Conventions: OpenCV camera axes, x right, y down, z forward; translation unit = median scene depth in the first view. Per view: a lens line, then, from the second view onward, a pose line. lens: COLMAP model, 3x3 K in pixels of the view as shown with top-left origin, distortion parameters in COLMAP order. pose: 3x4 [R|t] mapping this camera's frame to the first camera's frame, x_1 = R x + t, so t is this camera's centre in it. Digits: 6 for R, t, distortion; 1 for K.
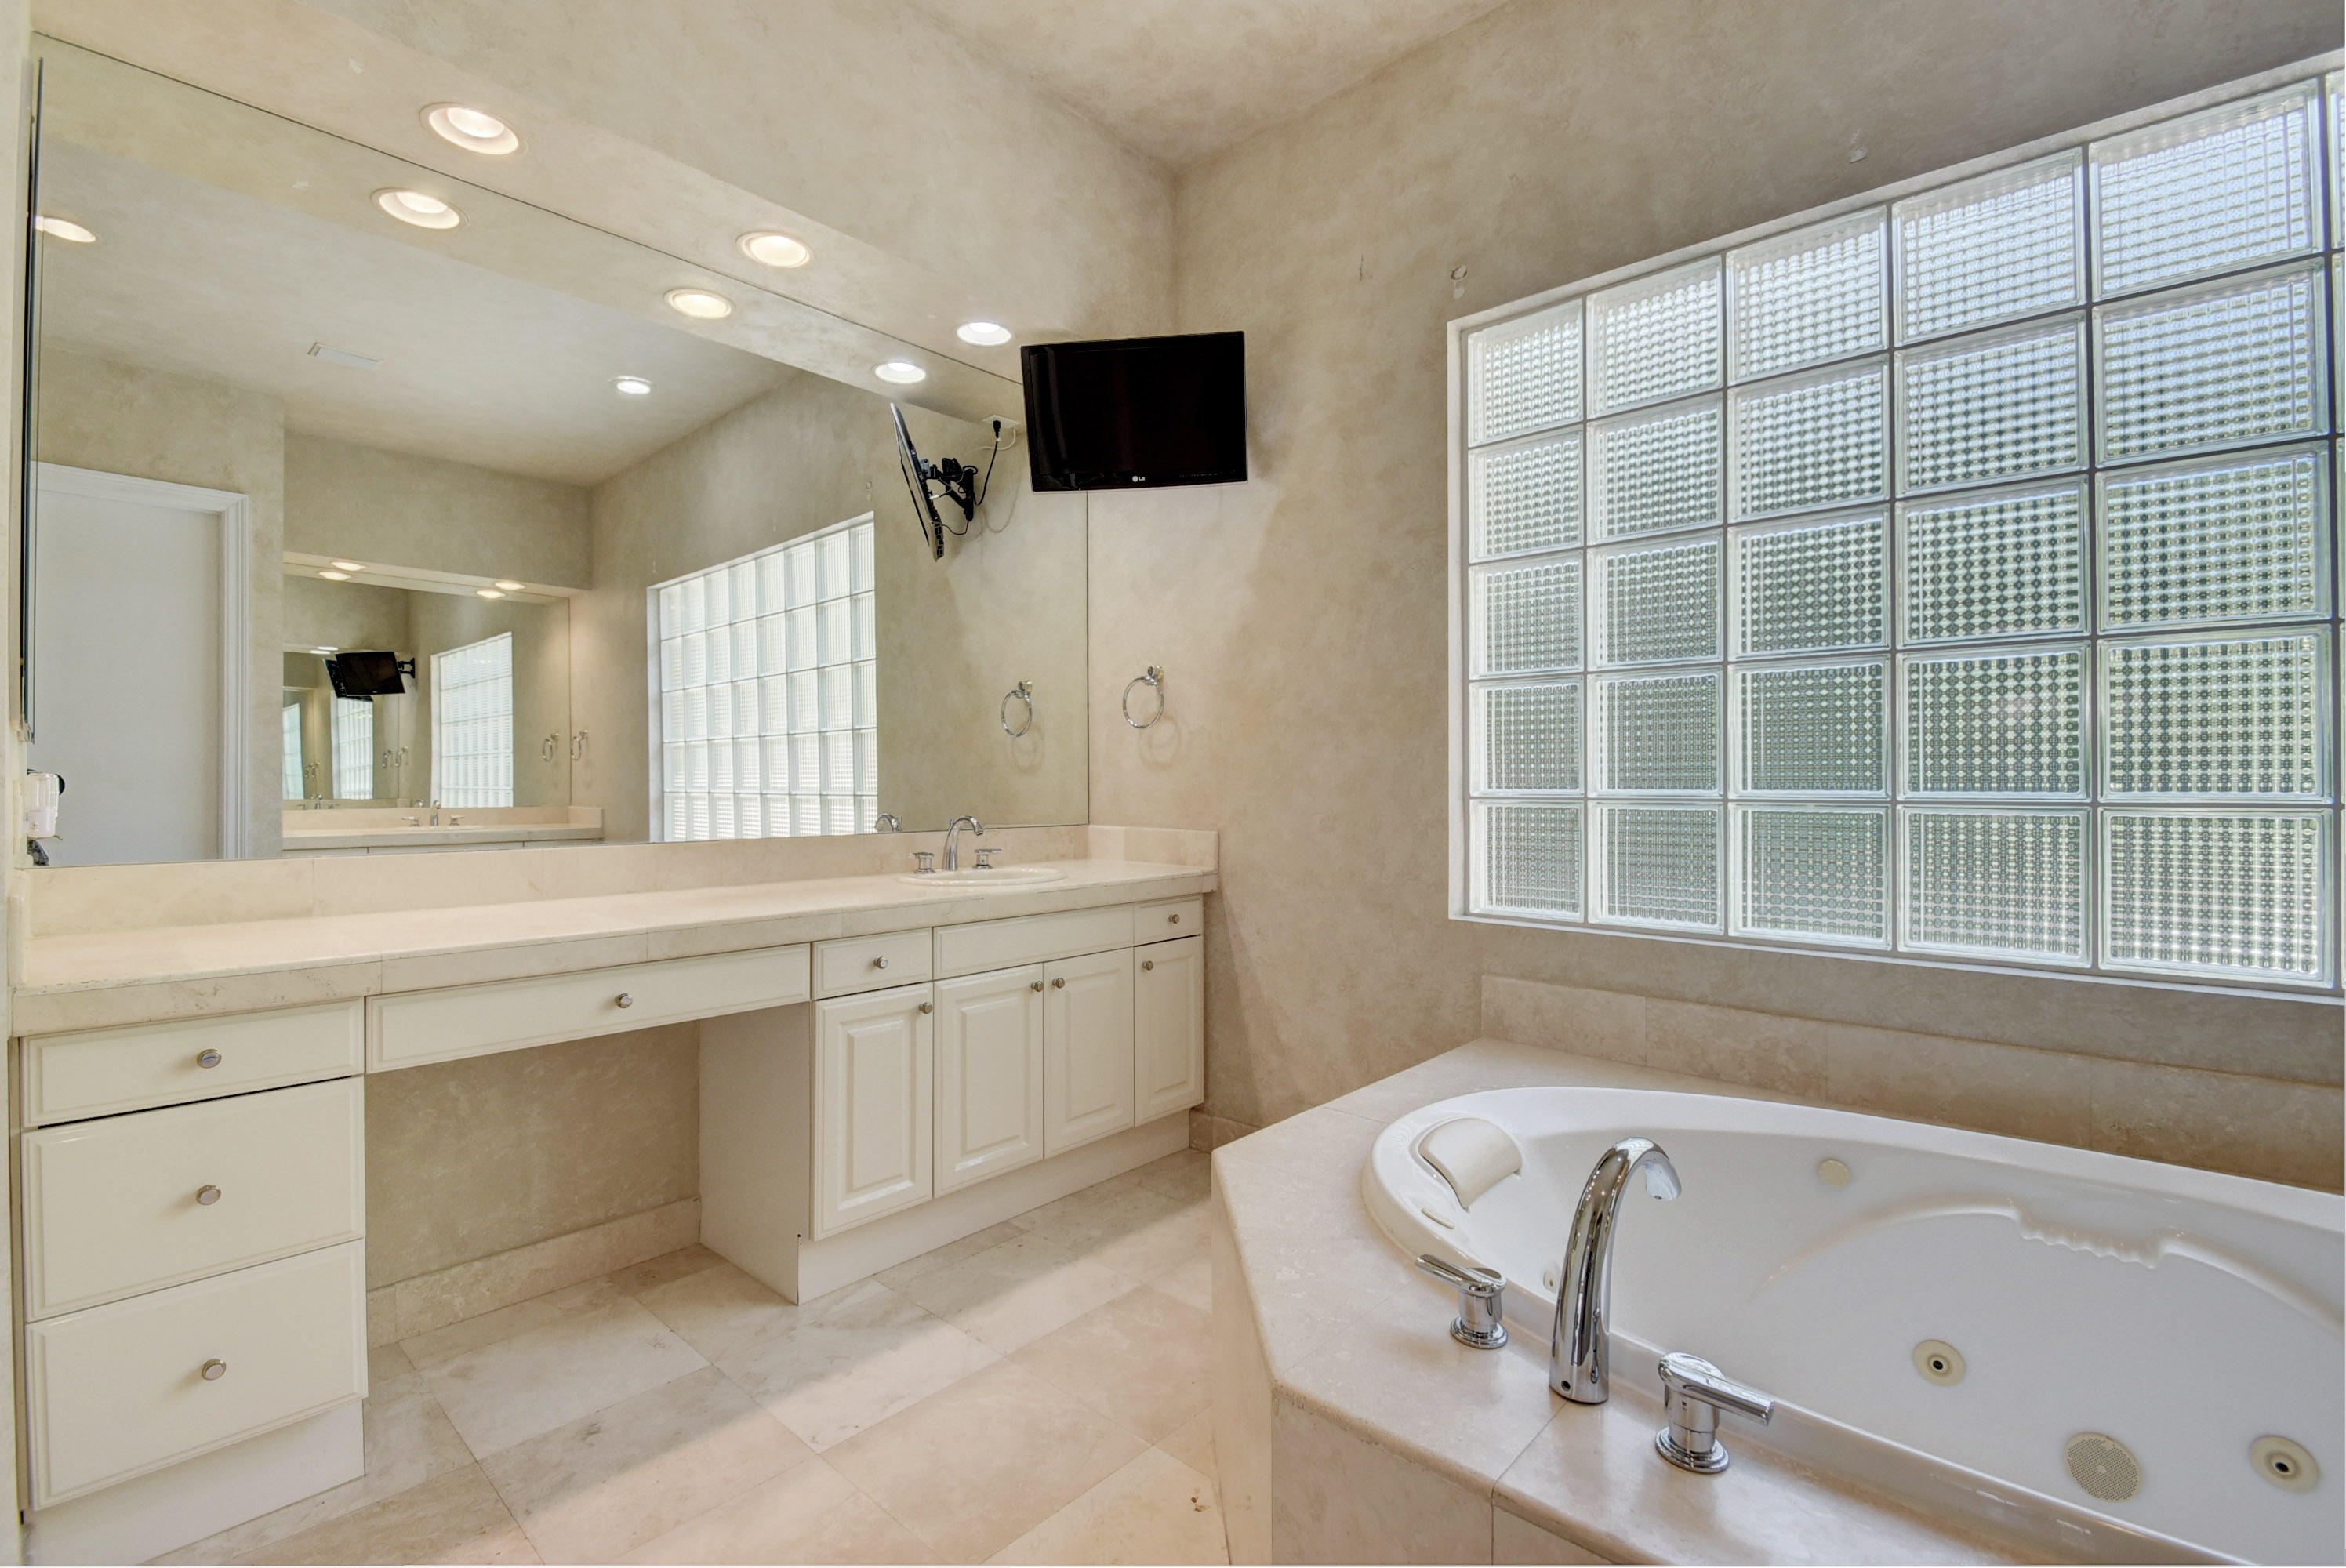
lens RADIAL K [[1028.8, 0, 1169.0], [0, 1028.8, 778.0], [0, 0, 1]] dist [0.007934, -0.013104]
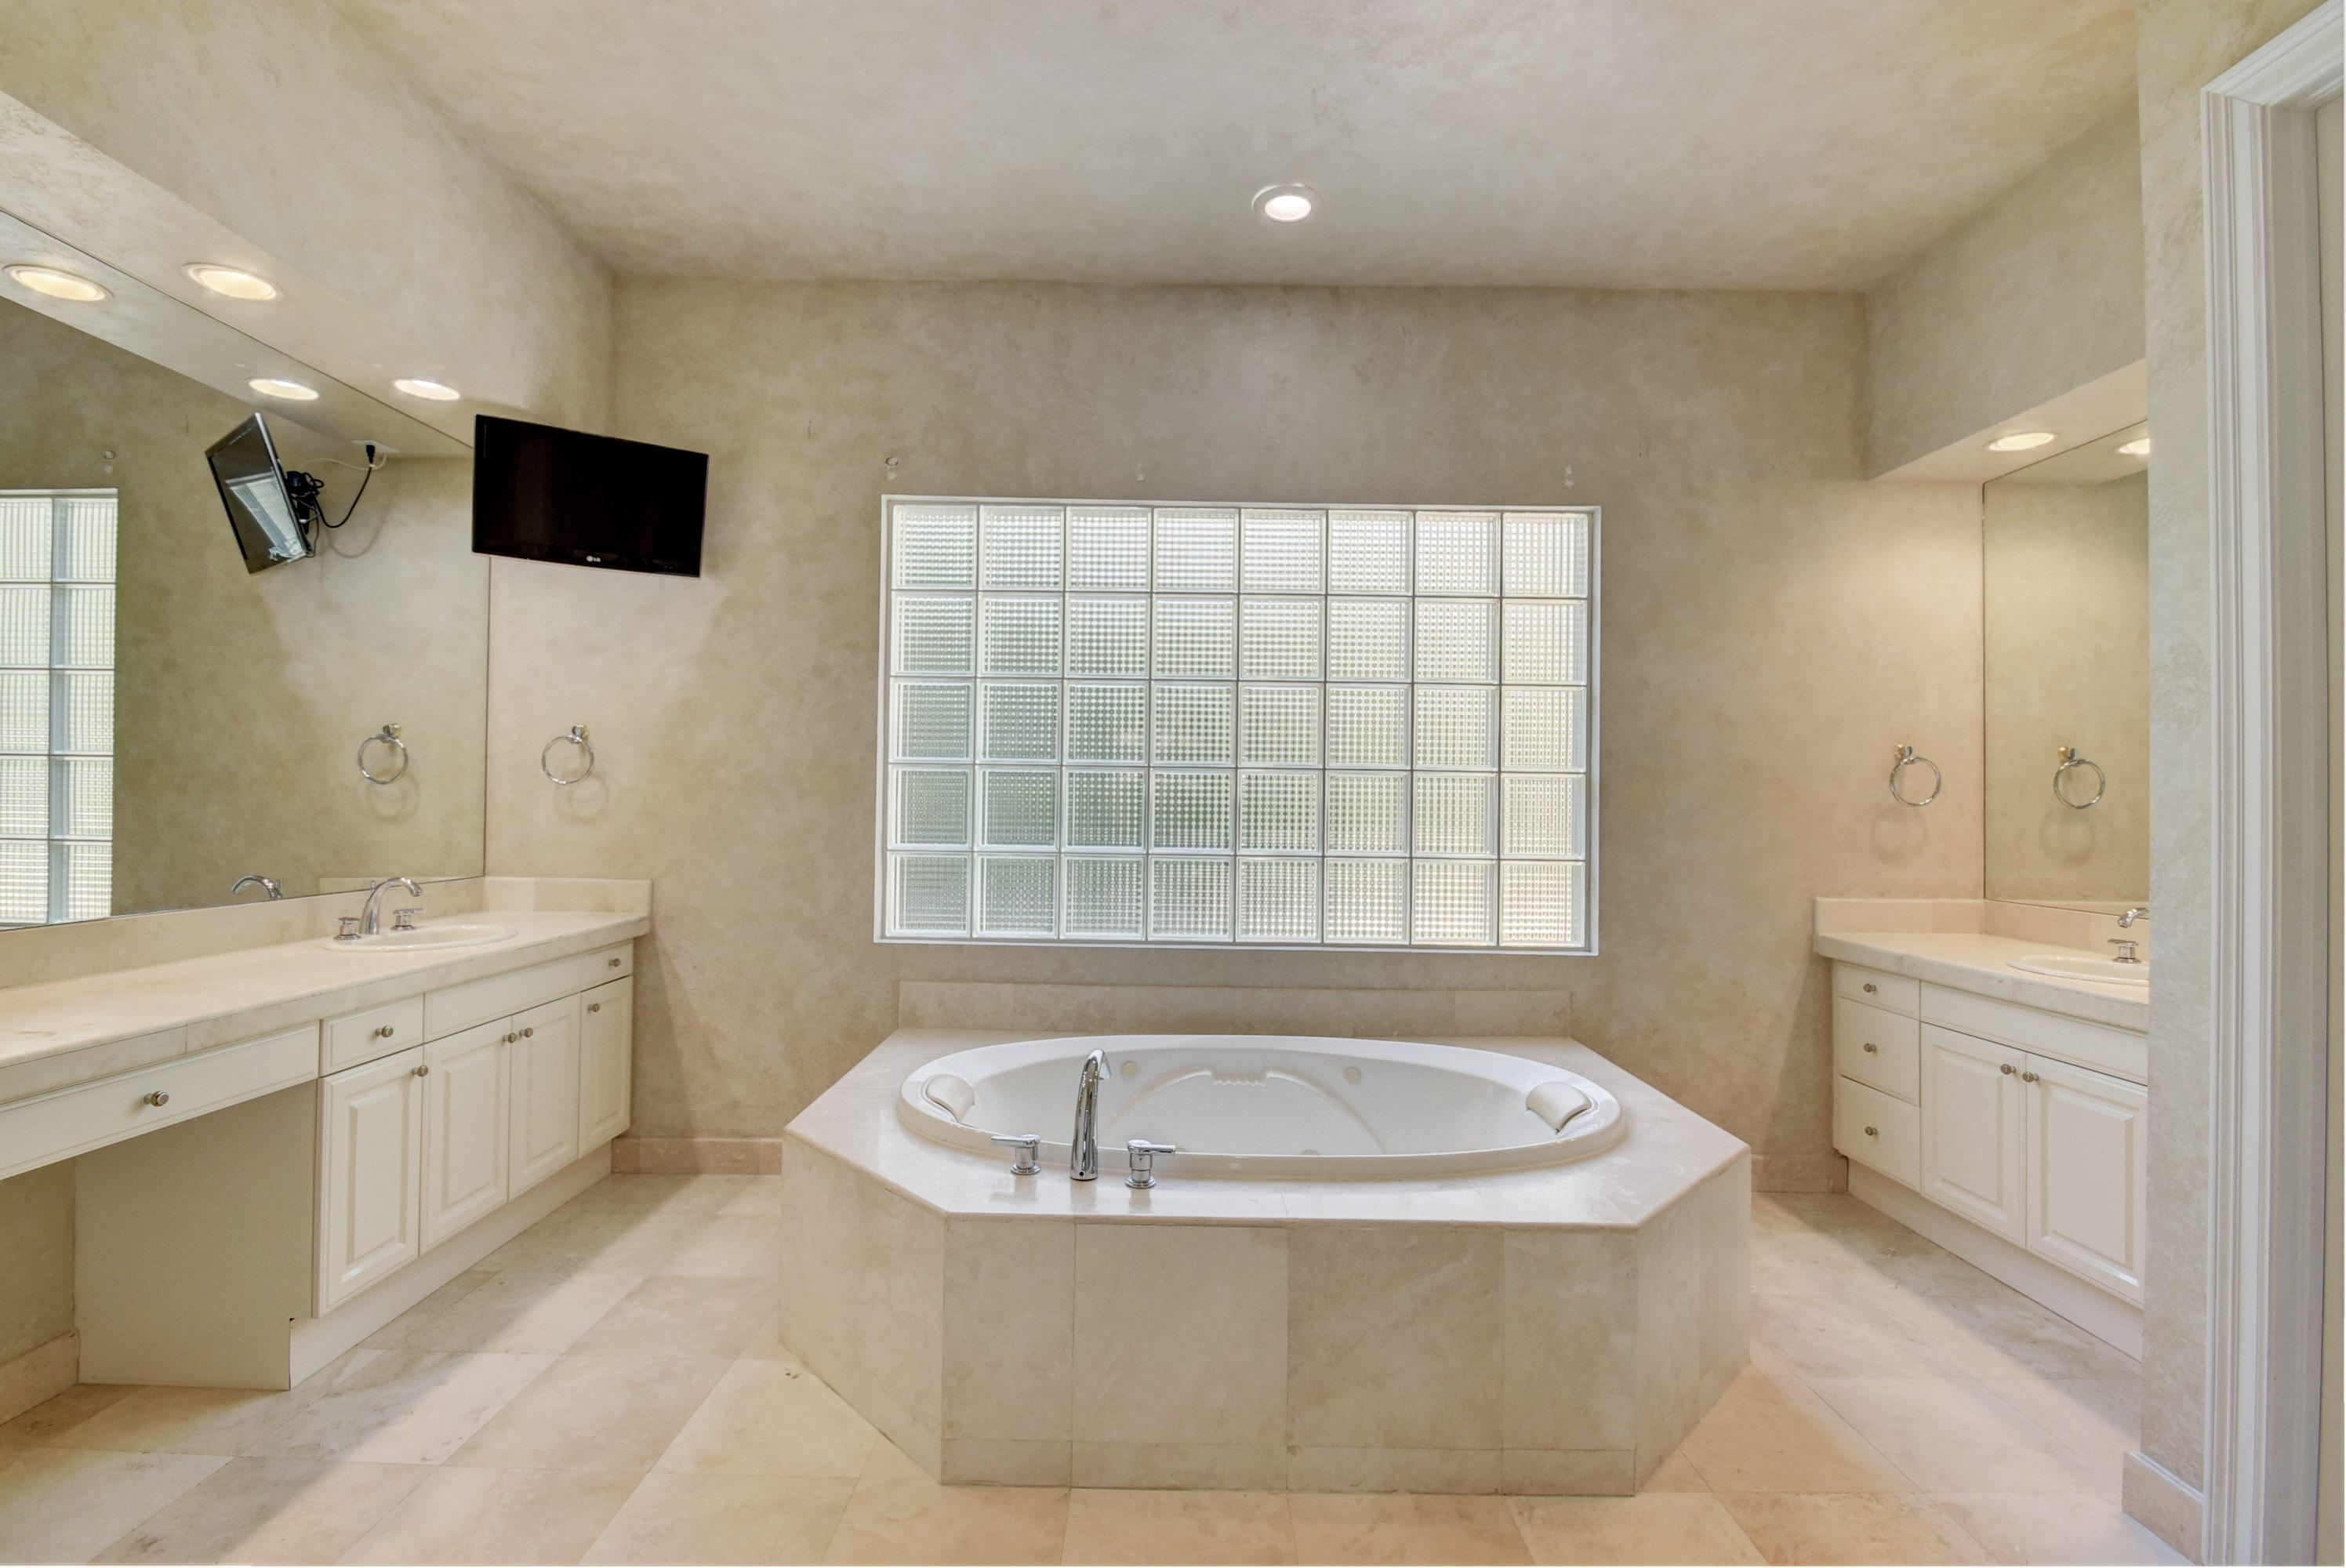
lens RADIAL K [[1028.8, 0, 1169.0], [0, 1028.8, 778.0], [0, 0, 1]] dist [0.007934, -0.013104]
pose [[0.740656, 0.025183, 0.671412, -0.333430], [-0.017970, 0.999682, -0.017673, -0.056848], [-0.671644, 0.001024, 0.740874, -0.233181]]
